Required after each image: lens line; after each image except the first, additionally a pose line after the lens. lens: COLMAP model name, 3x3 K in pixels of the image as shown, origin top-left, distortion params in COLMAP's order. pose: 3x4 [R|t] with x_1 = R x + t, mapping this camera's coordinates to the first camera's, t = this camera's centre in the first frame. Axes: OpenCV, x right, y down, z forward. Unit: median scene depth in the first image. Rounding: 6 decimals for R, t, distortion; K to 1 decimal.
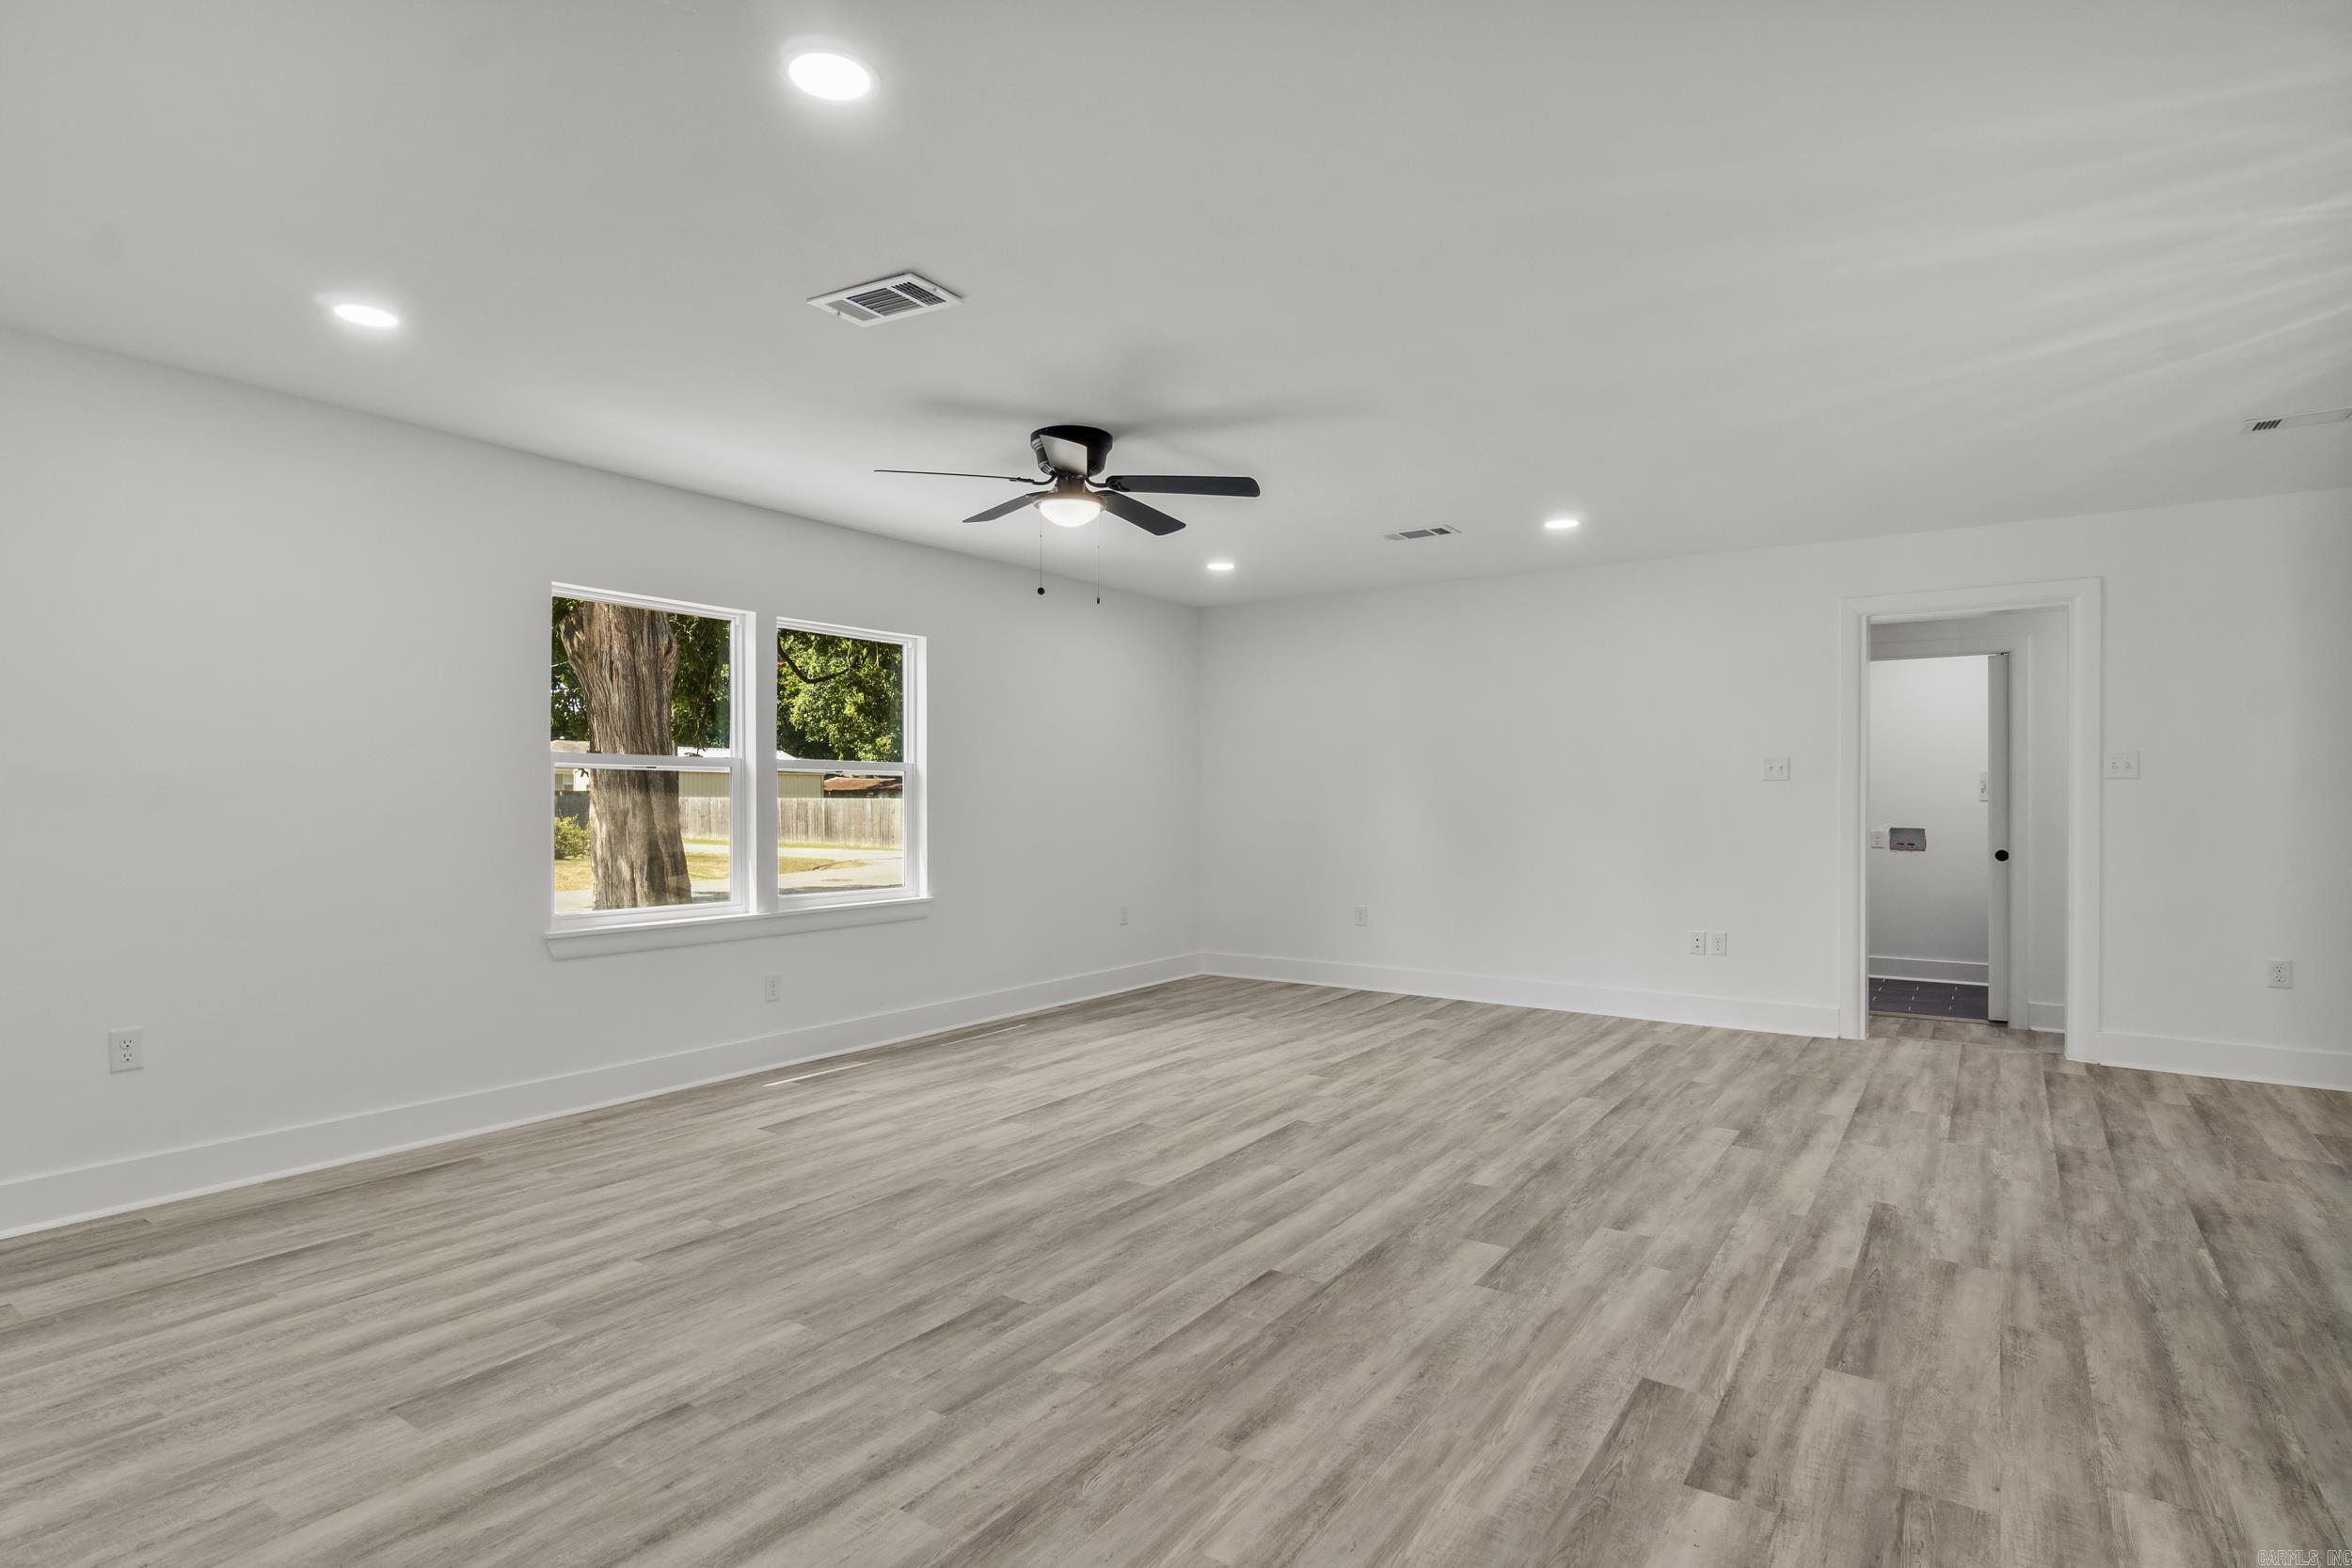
lens RADIAL K [[1206.7, 0, 1140.2], [0, 1206.7, 786.2], [0, 0, 1]] dist [-0.010504, 0.007055]
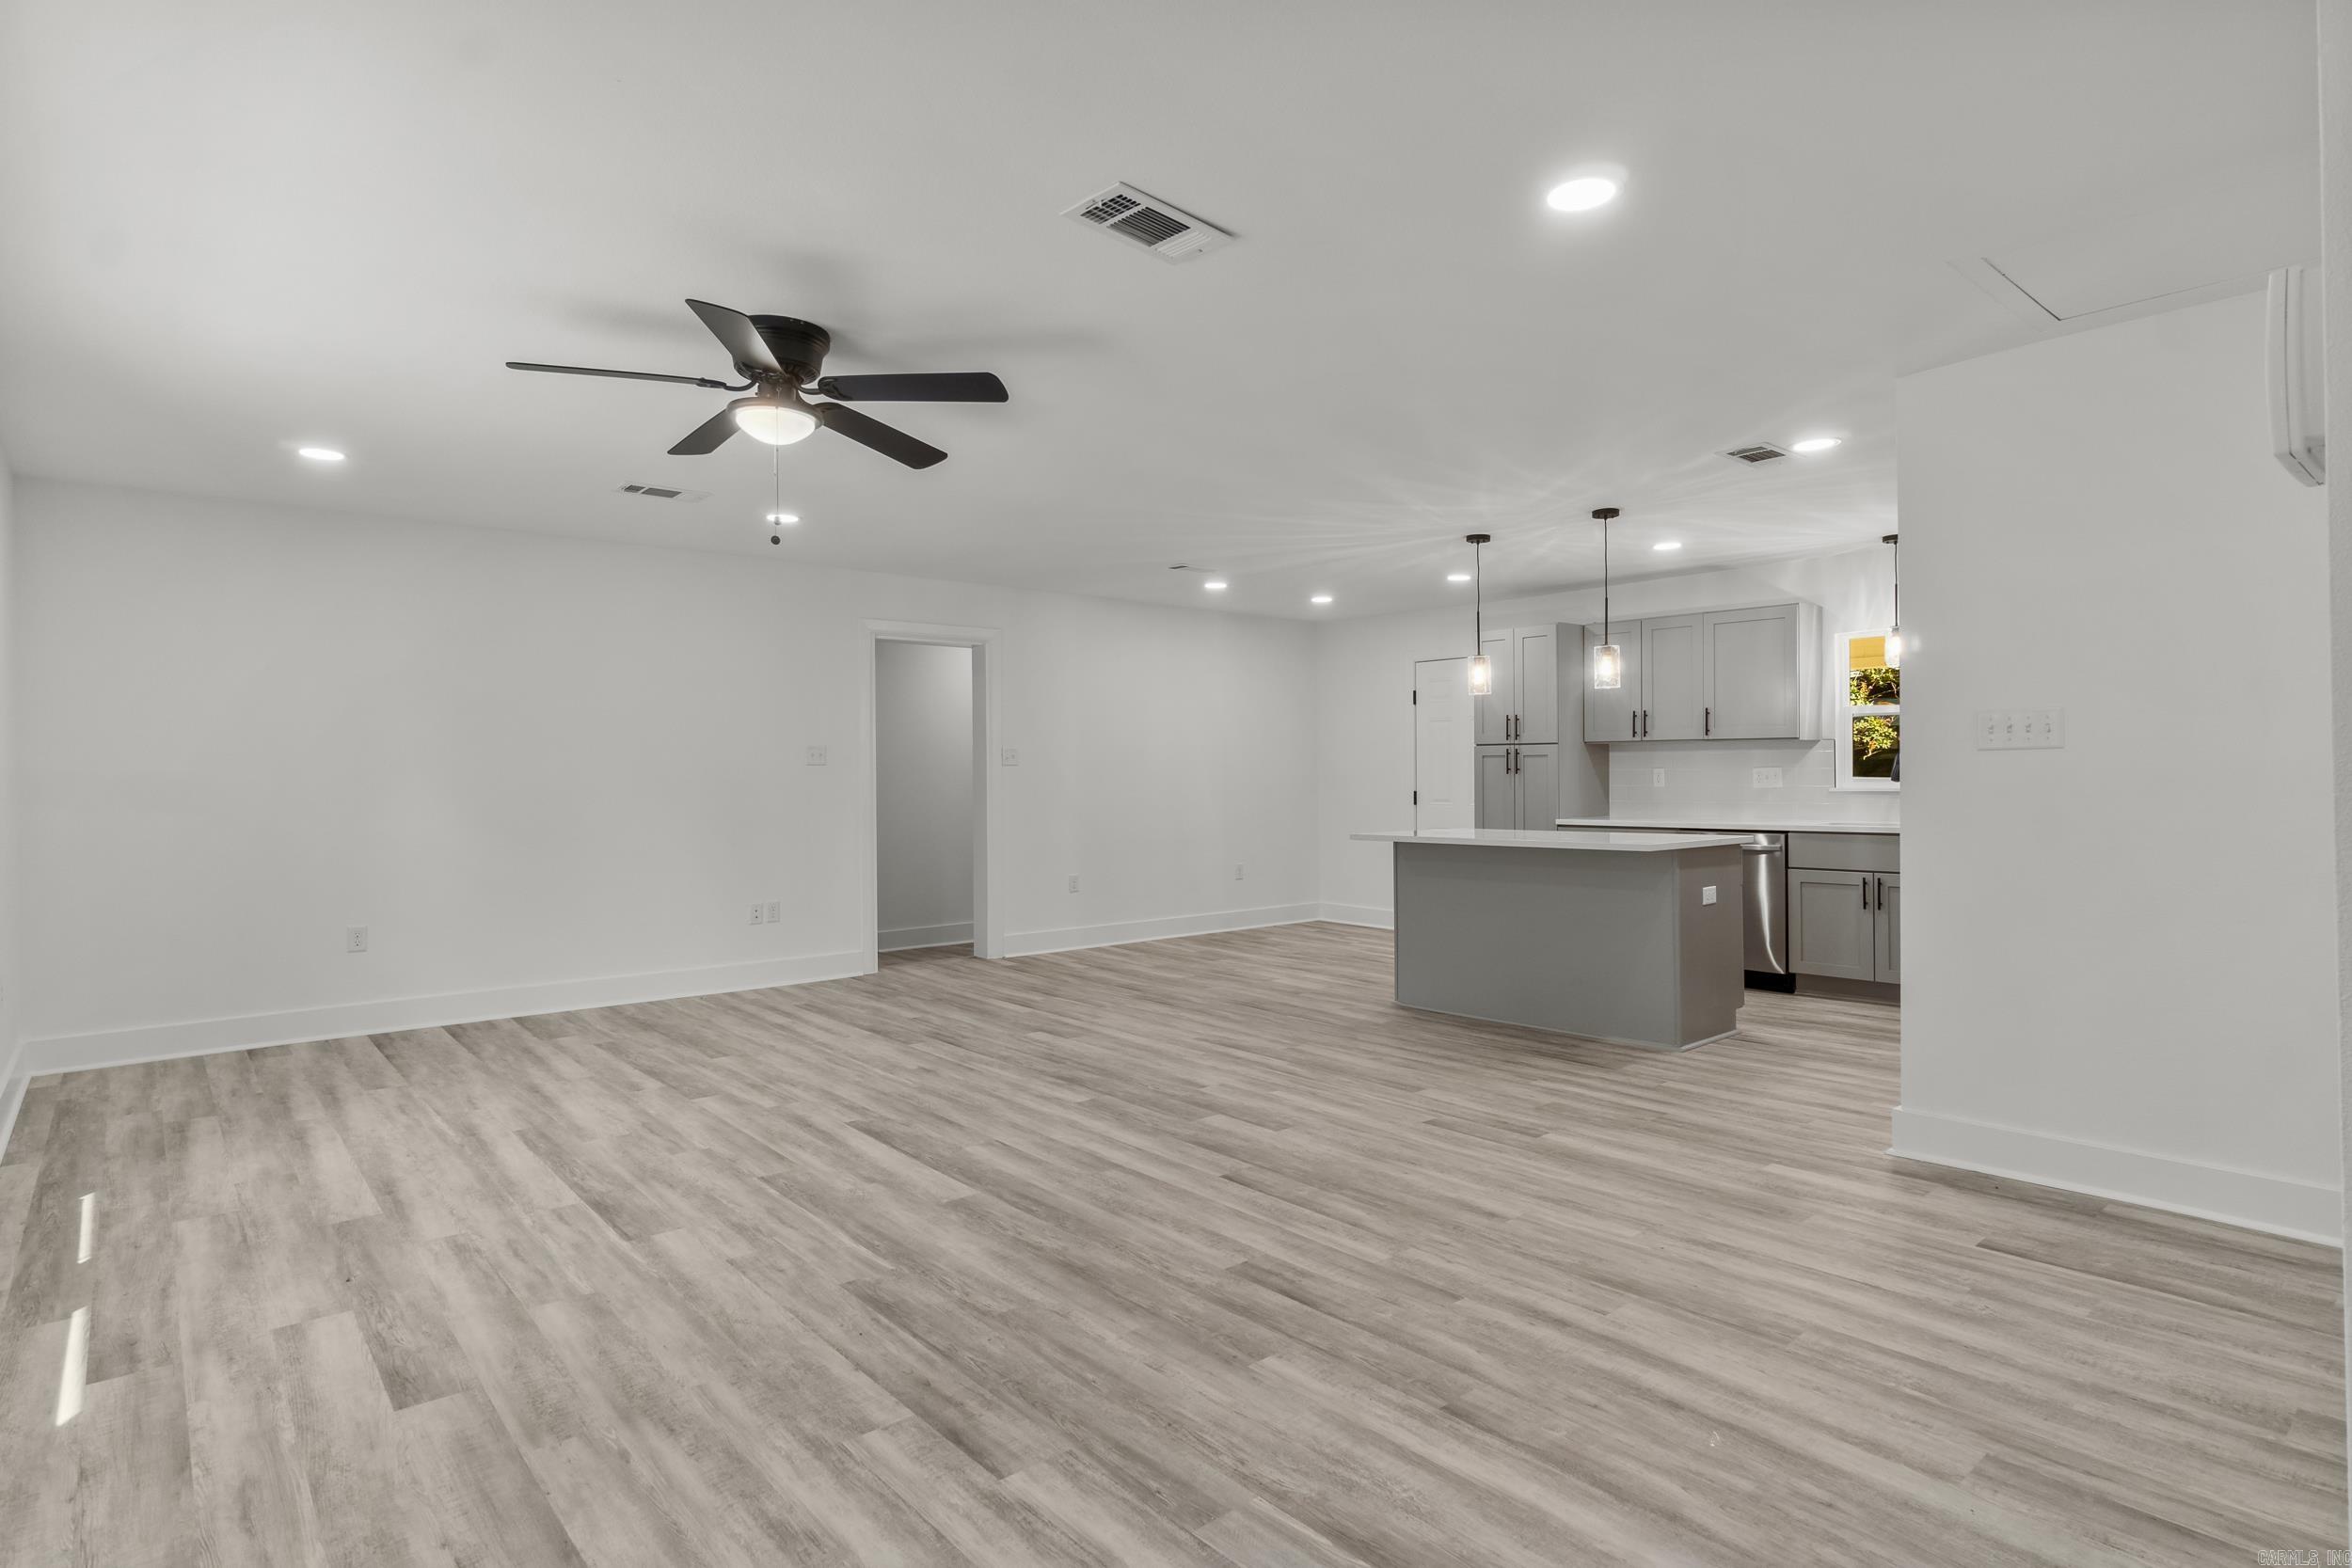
lens RADIAL K [[1206.7, 0, 1174.8], [0, 1206.7, 775.7], [0, 0, 1]] dist [-0.010504, 0.007055]
pose [[0.241545, -0.002799, 0.970386, -0.915141], [0.000311, 0.999996, 0.002807, 0.001103], [-0.970390, -0.000377, 0.241545, 0.652469]]
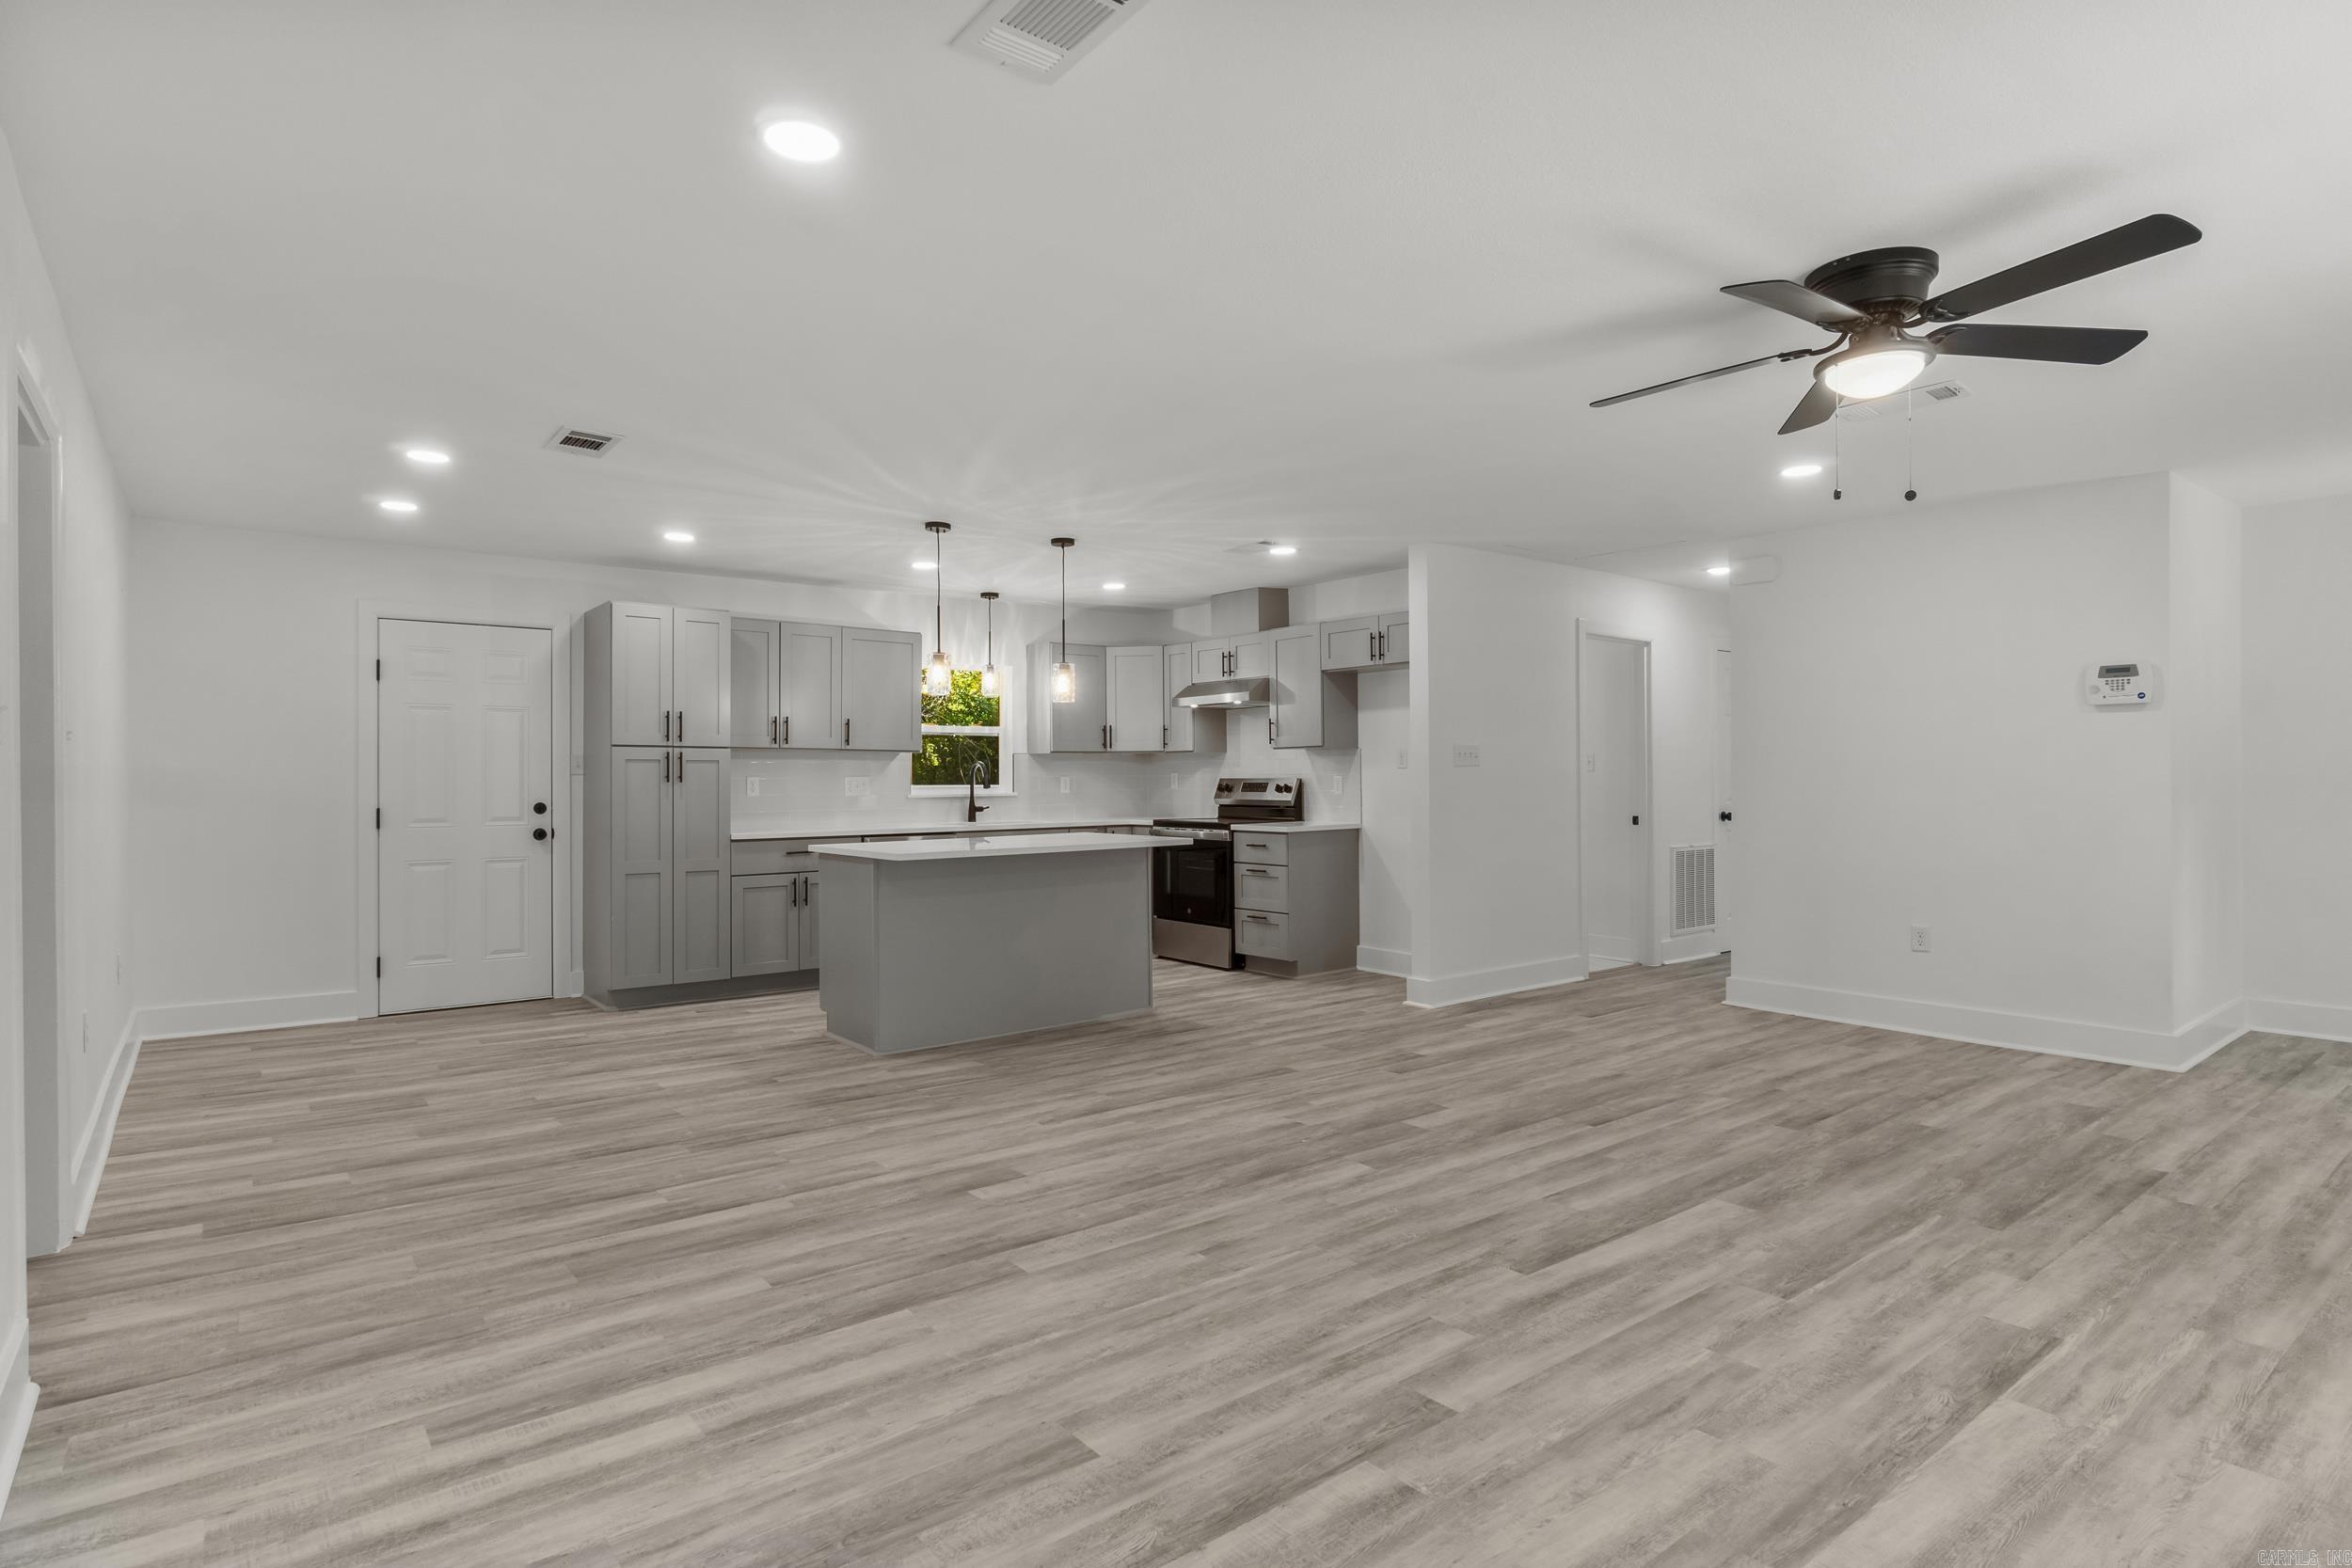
lens RADIAL K [[1206.7, 0, 1122.5], [0, 1206.7, 781.4], [0, 0, 1]] dist [-0.010504, 0.007055]
pose [[-0.953630, 0.002382, 0.300973, 0.179301], [0.001472, 0.999994, -0.003250, 0.009697], [-0.300979, -0.002656, -0.953627, 2.137839]]
